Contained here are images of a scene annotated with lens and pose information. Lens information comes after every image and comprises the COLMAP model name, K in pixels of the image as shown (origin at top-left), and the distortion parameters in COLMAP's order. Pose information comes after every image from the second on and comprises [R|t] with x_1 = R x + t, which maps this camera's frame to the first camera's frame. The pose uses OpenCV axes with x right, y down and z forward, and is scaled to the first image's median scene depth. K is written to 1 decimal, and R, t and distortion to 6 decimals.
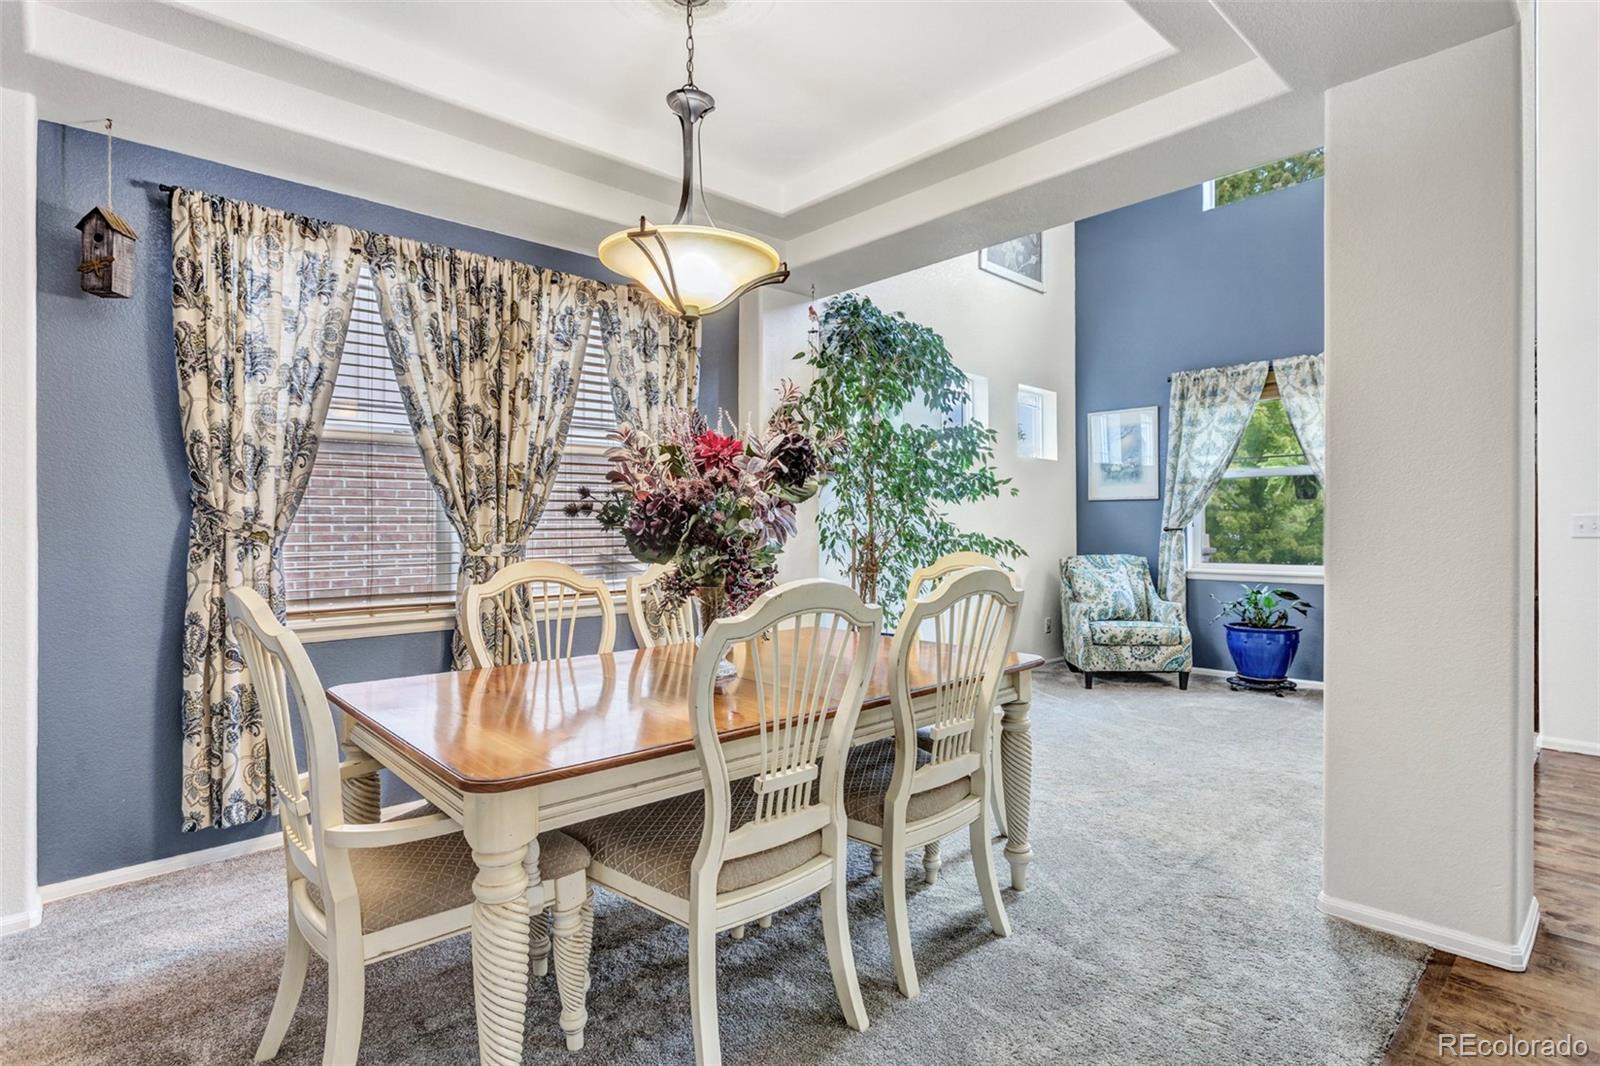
lens RADIAL K [[786.4, 0, 795.3], [0, 786.4, 526.9], [0, 0, 1]] dist [-0.012920, 0.000156]
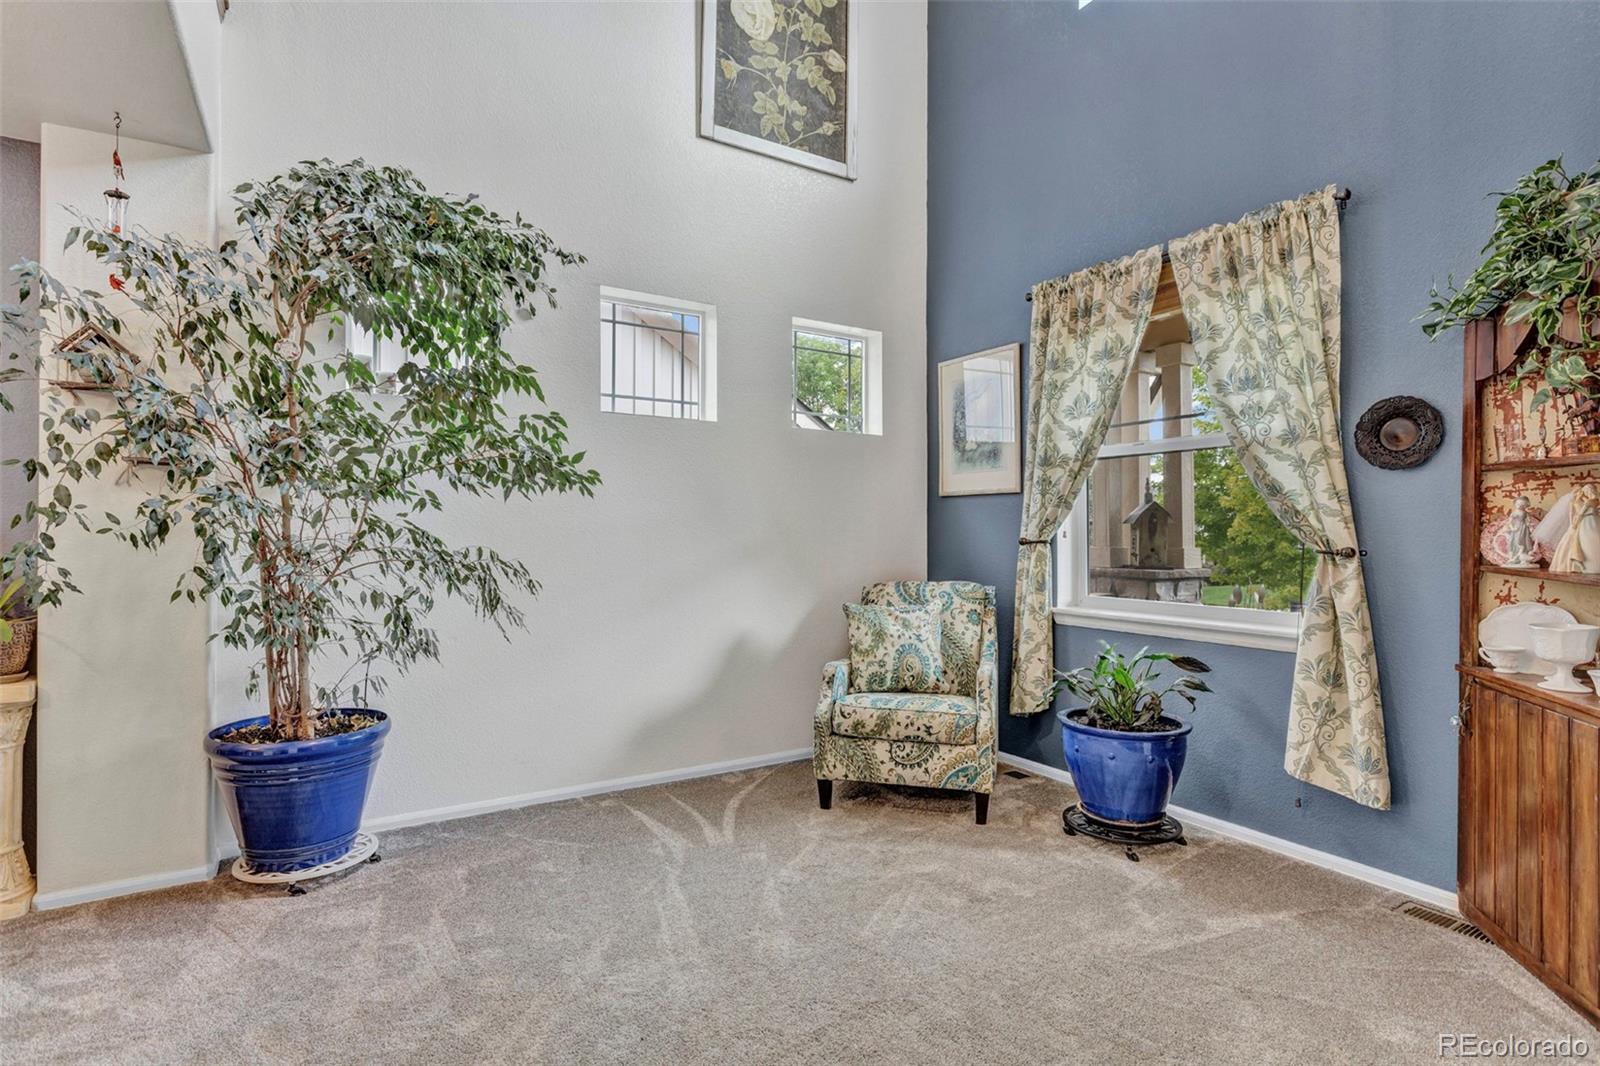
lens RADIAL K [[803.2, 0, 797.0], [0, 803.2, 528.1], [0, 0, 1]] dist [-0.001269, 0.000914]
pose [[0.982240, 0.001426, -0.187622, 0.472223], [-0.003070, 0.999959, -0.008469, -0.001764], [0.187602, 0.008895, 0.982205, 0.398085]]
